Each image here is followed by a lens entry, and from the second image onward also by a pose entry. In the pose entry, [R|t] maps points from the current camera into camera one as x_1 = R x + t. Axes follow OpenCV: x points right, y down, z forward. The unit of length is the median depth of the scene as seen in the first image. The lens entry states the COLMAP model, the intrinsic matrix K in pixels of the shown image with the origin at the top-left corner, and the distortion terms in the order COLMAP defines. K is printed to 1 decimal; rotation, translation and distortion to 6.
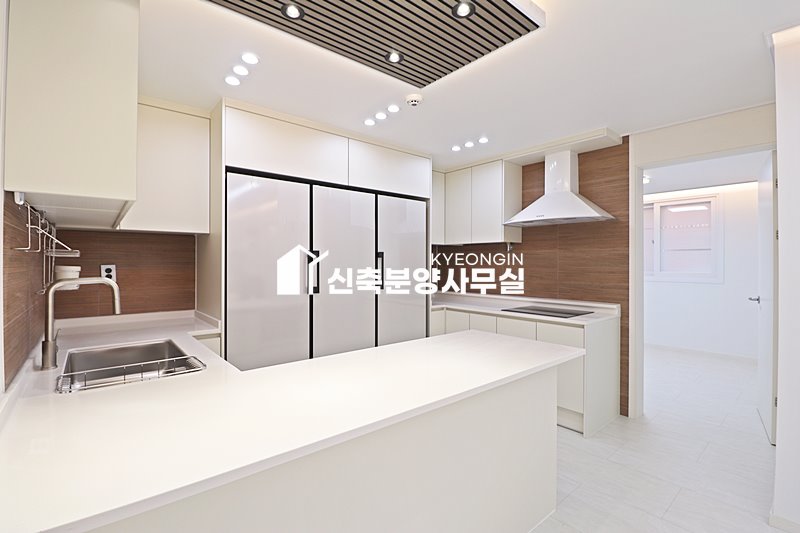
lens RADIAL K [[372.0, 0, 394.8], [0, 372.0, 259.6], [0, 0, 1]] dist [-0.004111, -0.009077]
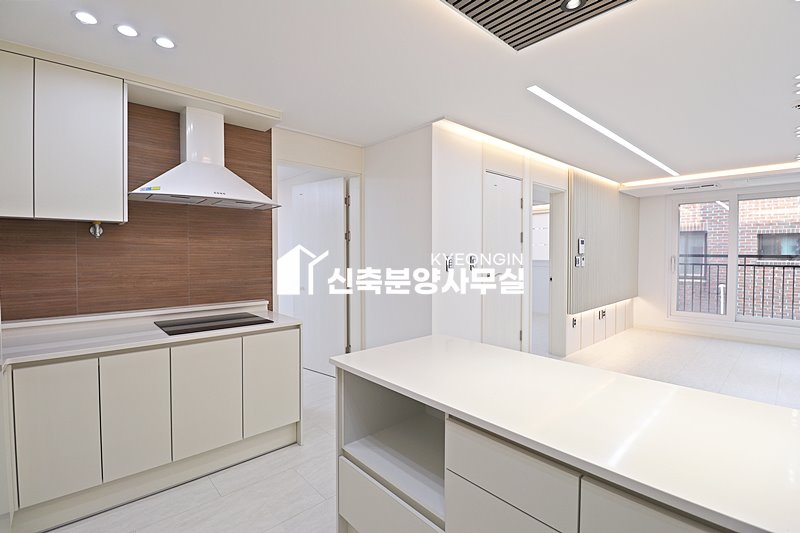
lens RADIAL K [[372.0, 0, 399.7], [0, 372.0, 261.4], [0, 0, 1]] dist [-0.004111, -0.009077]
pose [[-0.038501, -0.021966, 0.999017, -0.337813], [-0.008254, 0.999731, 0.021663, -0.001626], [-0.999224, -0.007412, -0.038672, 0.644098]]
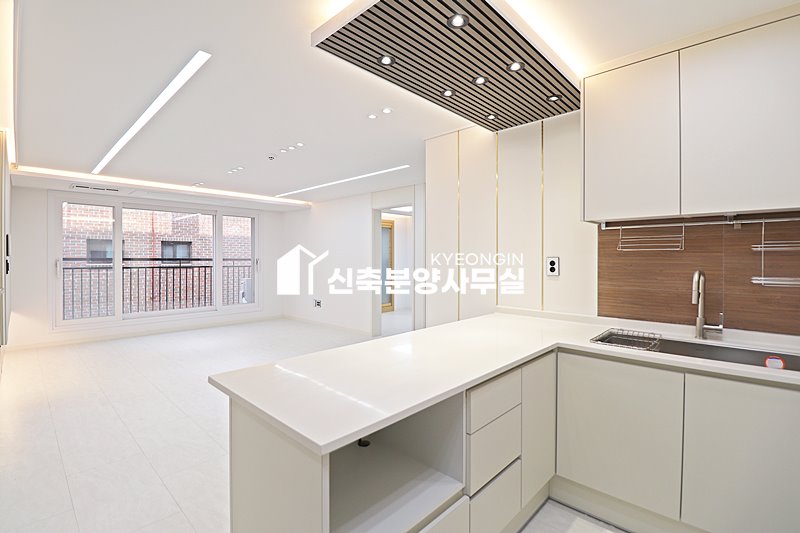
lens RADIAL K [[372.0, 0, 393.7], [0, 372.0, 256.1], [0, 0, 1]] dist [-0.004111, -0.009077]
pose [[-0.994199, -0.003179, -0.107506, 0.148659], [-0.001348, 0.999853, -0.017103, 0.011878], [0.107544, -0.016859, -0.994057, 0.992542]]
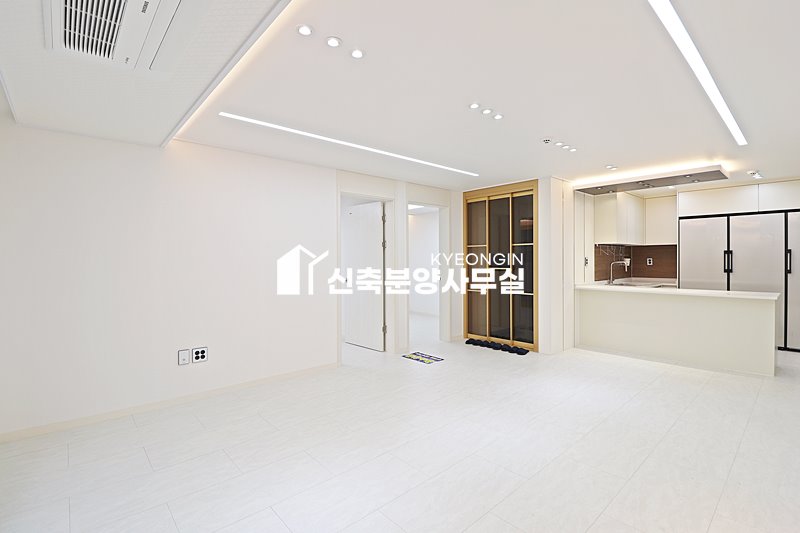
lens RADIAL K [[372.0, 0, 408.5], [0, 372.0, 258.9], [0, 0, 1]] dist [-0.004111, -0.009077]
pose [[0.057105, -0.009113, -0.998327, 1.411264], [0.021572, 0.999736, -0.007891, -0.000386], [0.998135, -0.021085, 0.057287, -0.700085]]
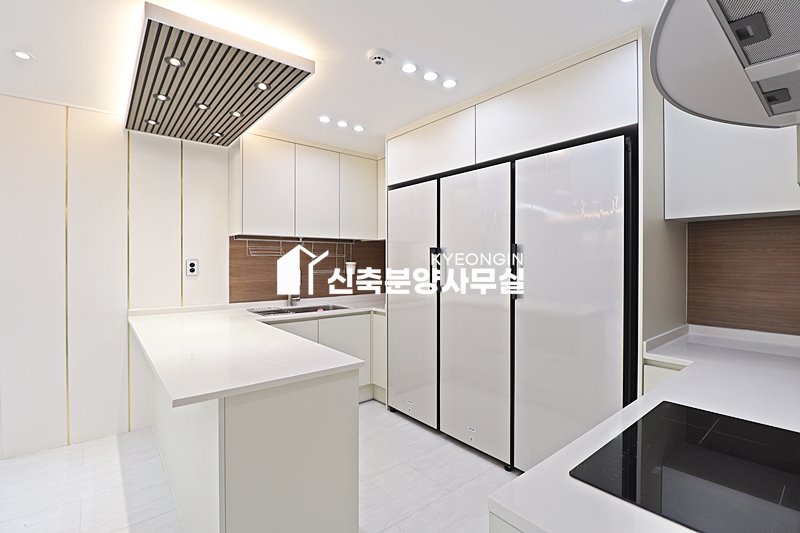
lens RADIAL K [[372.0, 0, 391.0], [0, 372.0, 260.7], [0, 0, 1]] dist [-0.004111, -0.009077]
pose [[-0.009728, -0.005271, -0.999939, 0.636209], [0.008657, 0.999948, -0.005356, 0.011954], [0.999915, -0.008708, -0.009682, 0.764744]]
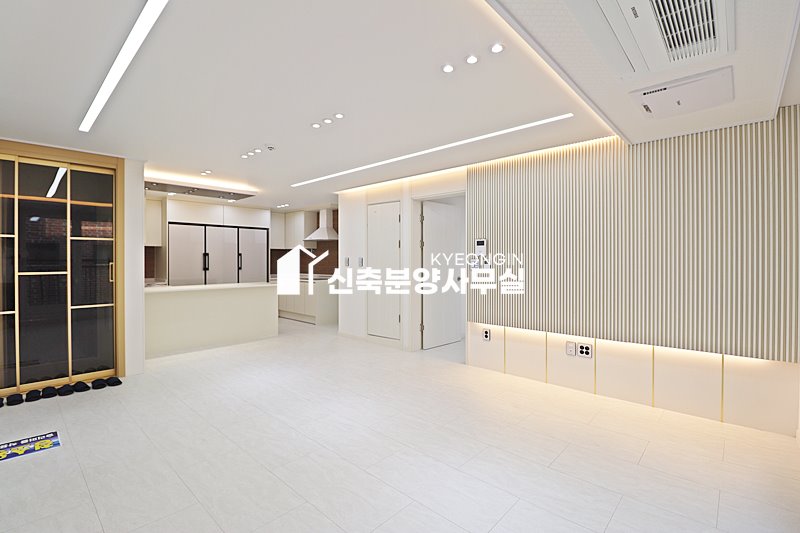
lens RADIAL K [[372.0, 0, 393.4], [0, 372.0, 259.9], [0, 0, 1]] dist [-0.004111, -0.009077]
pose [[0.994268, 0.000529, 0.106916, 0.641019], [-0.001705, 0.999939, 0.010906, -0.005061], [-0.106904, -0.011026, 0.994208, -1.347068]]
